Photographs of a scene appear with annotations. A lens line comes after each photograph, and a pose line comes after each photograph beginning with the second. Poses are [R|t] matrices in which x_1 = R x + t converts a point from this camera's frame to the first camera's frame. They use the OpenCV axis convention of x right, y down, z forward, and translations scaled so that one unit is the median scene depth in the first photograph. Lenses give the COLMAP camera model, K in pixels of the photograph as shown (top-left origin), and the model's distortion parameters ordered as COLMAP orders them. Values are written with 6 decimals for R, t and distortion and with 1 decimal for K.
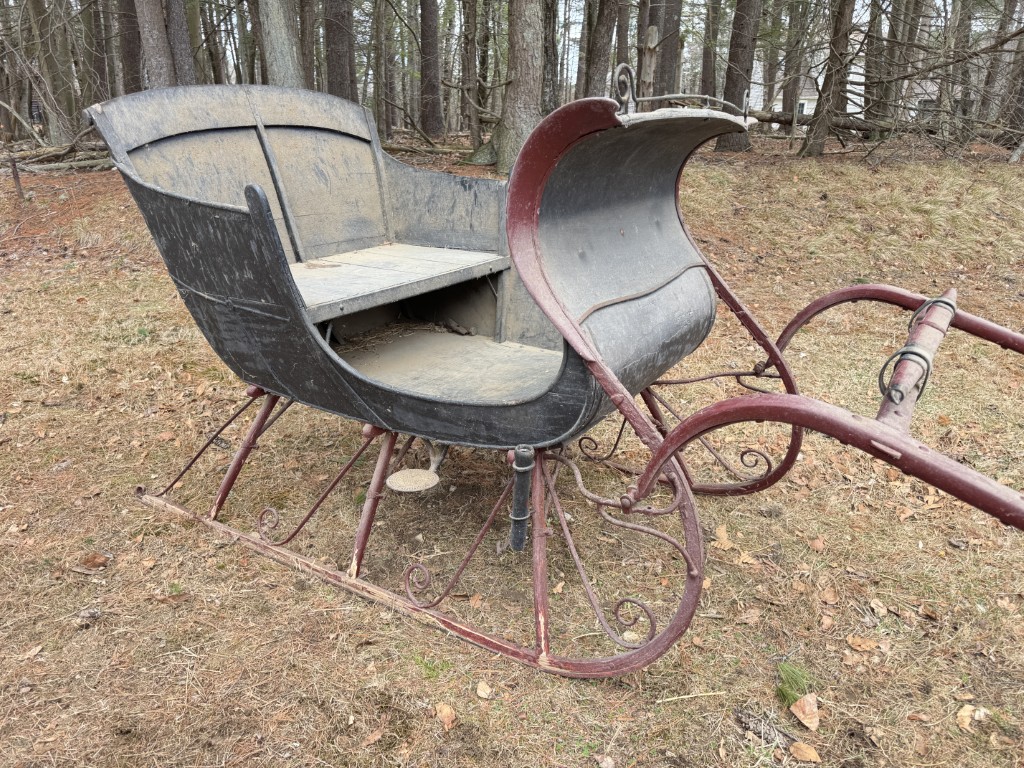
lens RADIAL K [[713.6, 0, 514.0], [0, 713.6, 388.1], [0, 0, 1]] dist [0.019450, -0.025820]
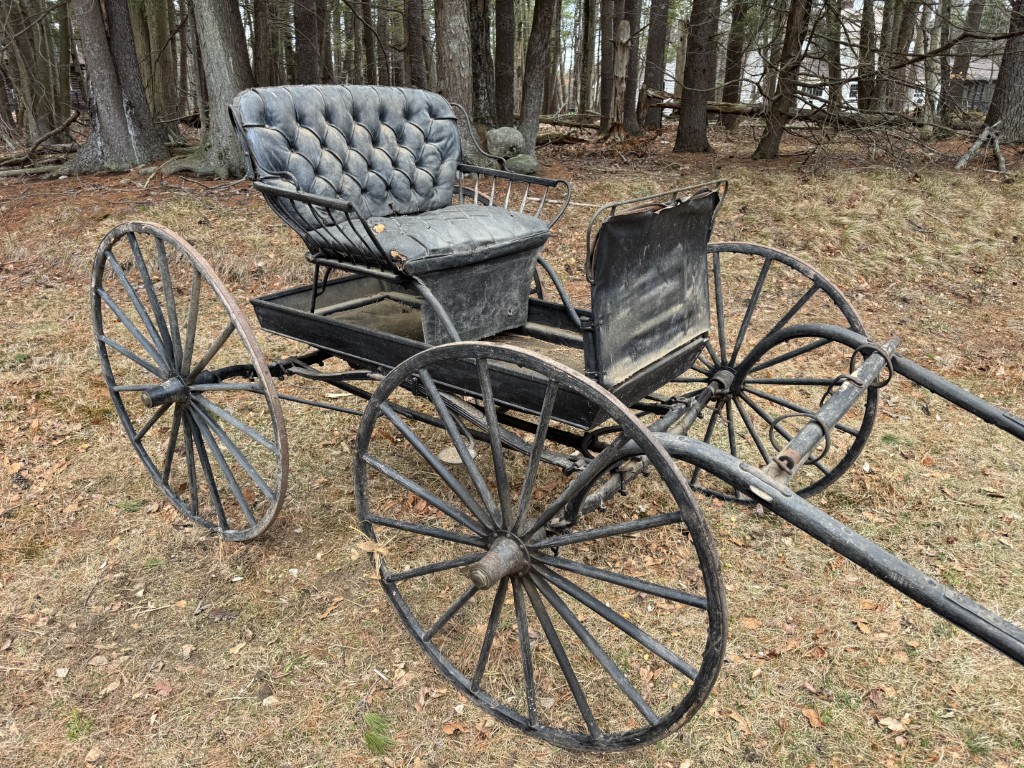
lens RADIAL K [[713.6, 0, 511.4], [0, 713.6, 384.7], [0, 0, 1]] dist [0.019450, -0.025820]
pose [[0.999359, 0.008427, -0.034800, 0.141915], [-0.007677, 0.999737, 0.021632, -0.040321], [0.034974, -0.021351, 0.999160, -0.013450]]
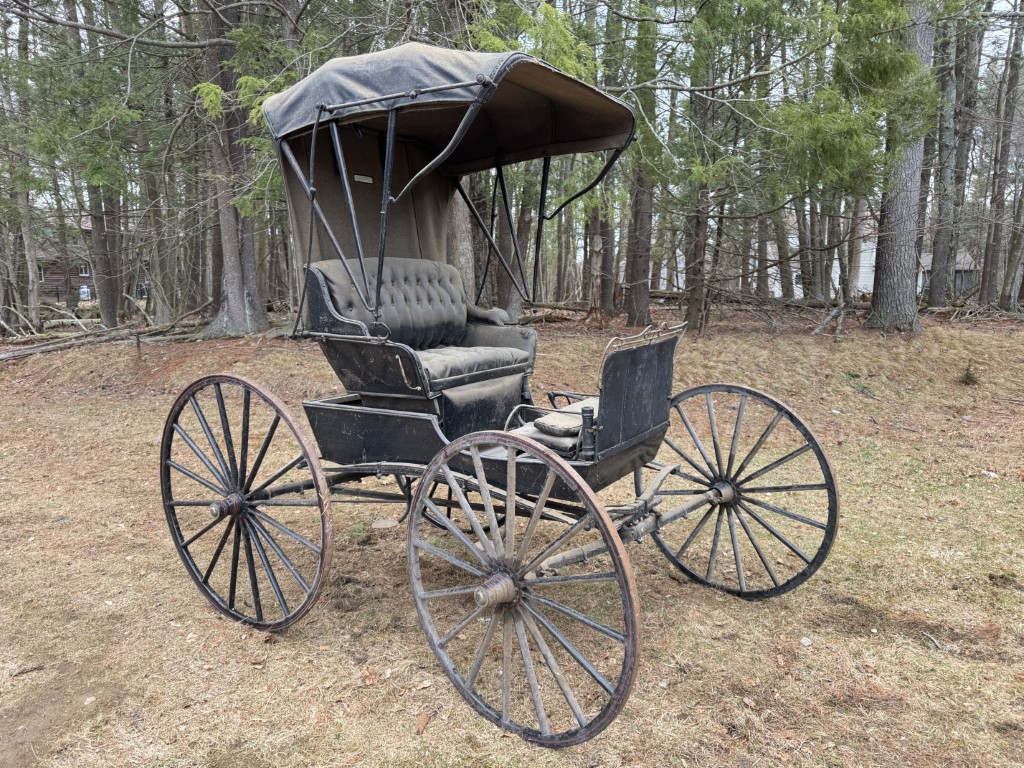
lens RADIAL K [[713.6, 0, 511.0], [0, 713.6, 393.0], [0, 0, 1]] dist [0.019450, -0.025820]
pose [[0.996912, 0.002321, -0.078494, 0.255899], [-0.018853, 0.977402, -0.210547, 0.125766], [0.076231, 0.211377, 0.974427, -0.466848]]
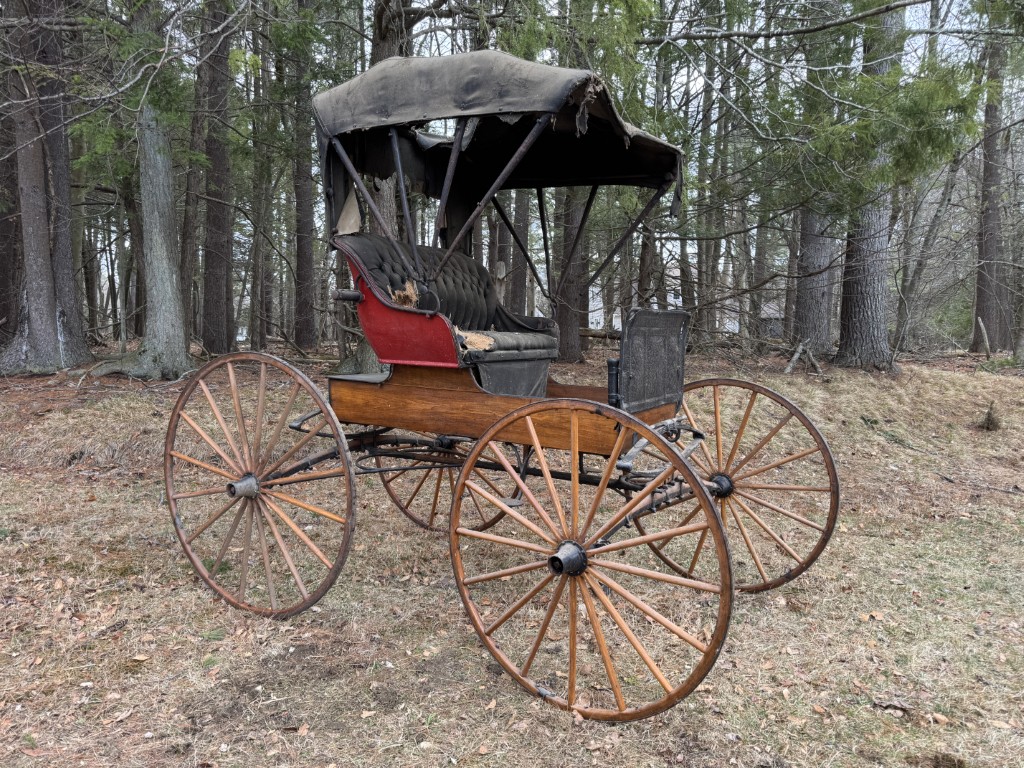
lens RADIAL K [[713.6, 0, 509.9], [0, 713.6, 387.9], [0, 0, 1]] dist [0.019450, -0.025820]
pose [[0.986208, -0.003861, 0.165467, 0.025819], [0.049022, 0.961685, -0.269738, 0.021719], [-0.158085, 0.274129, 0.948611, -0.102186]]
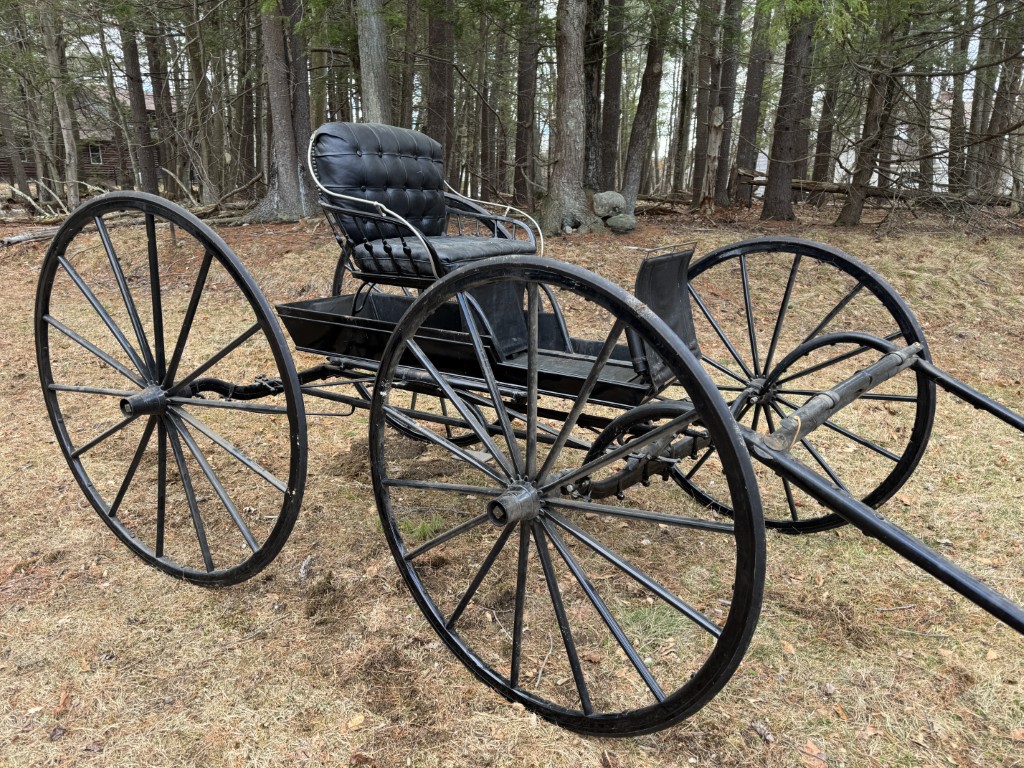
lens RADIAL K [[713.6, 0, 509.0], [0, 713.6, 388.7], [0, 0, 1]] dist [0.019450, -0.025820]
pose [[0.986665, 0.054475, -0.153376, 0.127846], [-0.066424, 0.995052, -0.073892, 0.050456], [0.148592, 0.083094, 0.985401, -0.174564]]
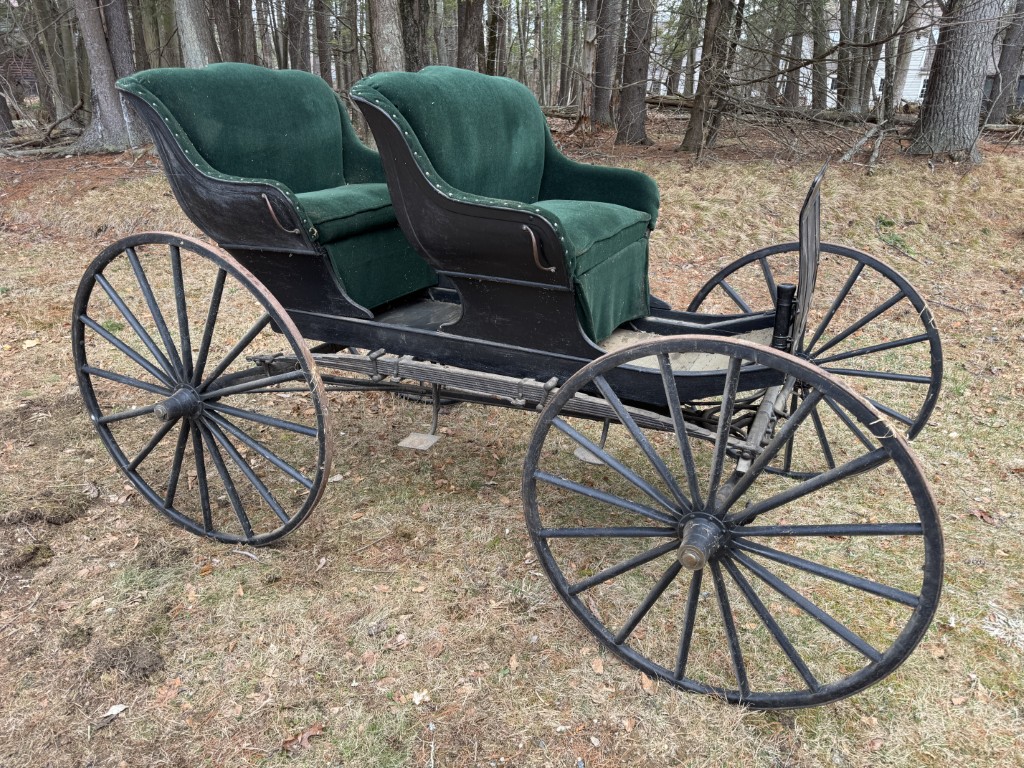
lens RADIAL K [[713.6, 0, 515.9], [0, 713.6, 387.7], [0, 0, 1]] dist [0.019450, -0.025820]
pose [[0.995948, 0.040749, -0.080163, 0.355168], [-0.037608, 0.998479, 0.040315, 0.010105], [0.081684, -0.037137, 0.995966, -0.187927]]
